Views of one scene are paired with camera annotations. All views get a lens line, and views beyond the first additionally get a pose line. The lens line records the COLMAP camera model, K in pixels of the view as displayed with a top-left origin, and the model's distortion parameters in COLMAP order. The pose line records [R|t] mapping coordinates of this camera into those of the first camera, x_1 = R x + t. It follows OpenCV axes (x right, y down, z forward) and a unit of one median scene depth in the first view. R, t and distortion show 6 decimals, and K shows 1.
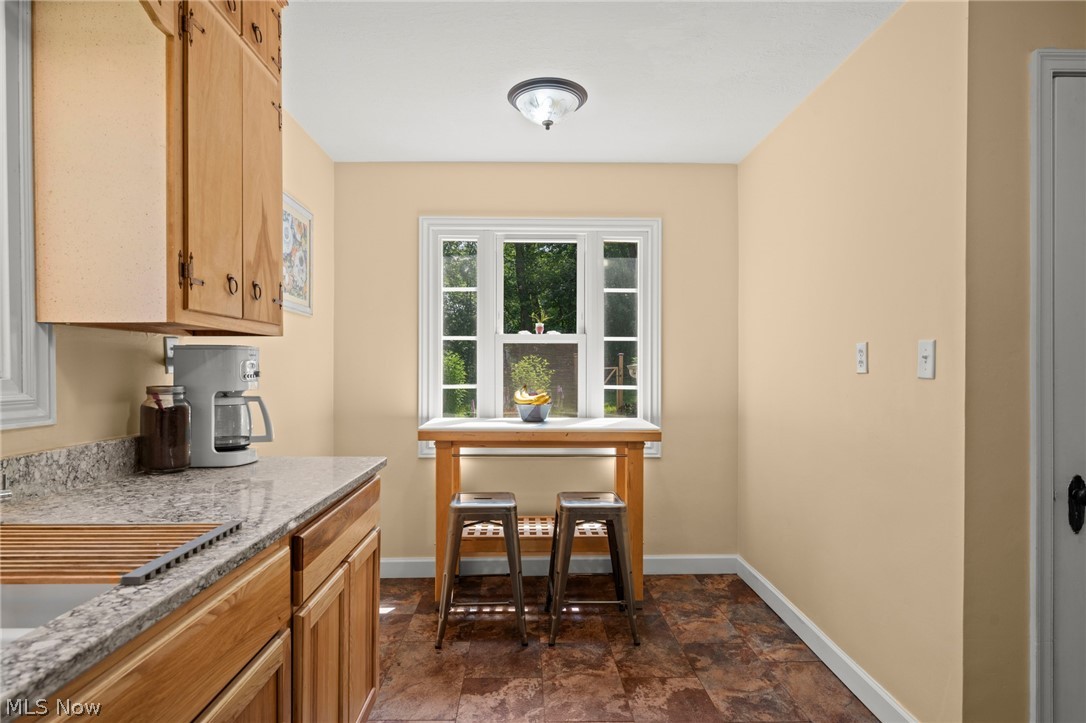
lens RADIAL K [[641.9, 0, 539.3], [0, 641.9, 367.0], [0, 0, 1]] dist [0.005091, 0.000949]
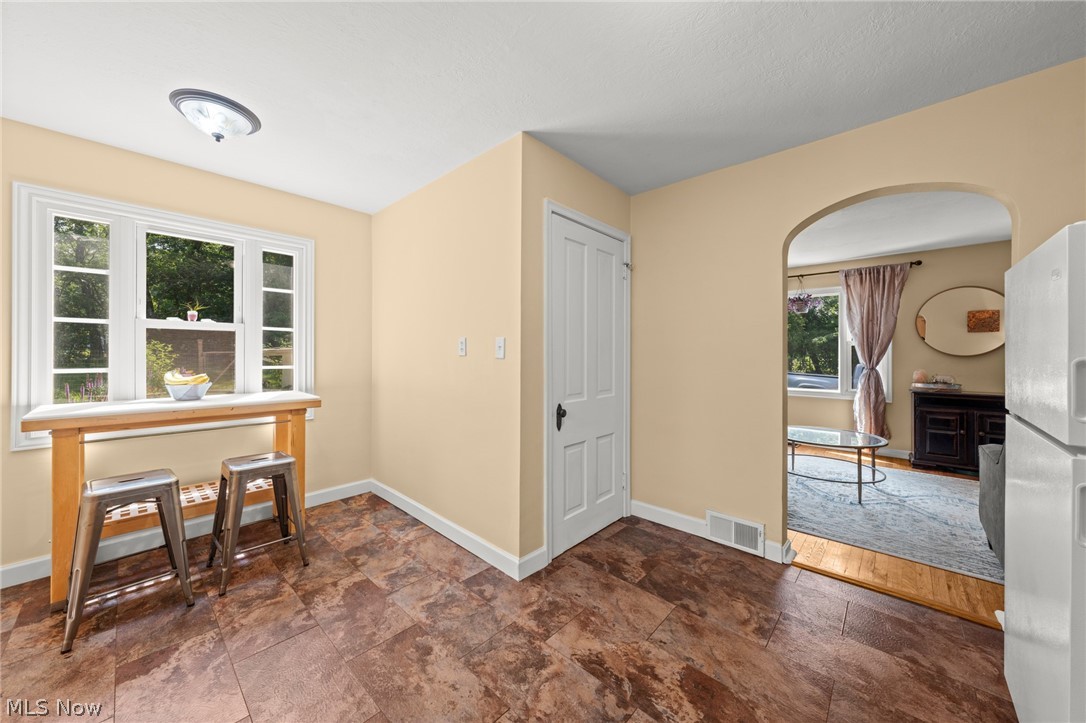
lens RADIAL K [[396.6, 0, 545.0], [0, 396.6, 352.8], [0, 0, 1]] dist [0.002143, -0.000026]
pose [[0.684564, 0.003359, 0.728945, -0.096341], [-0.004173, 0.999991, -0.000690, 0.001343], [-0.728941, -0.002570, 0.684571, 0.092731]]
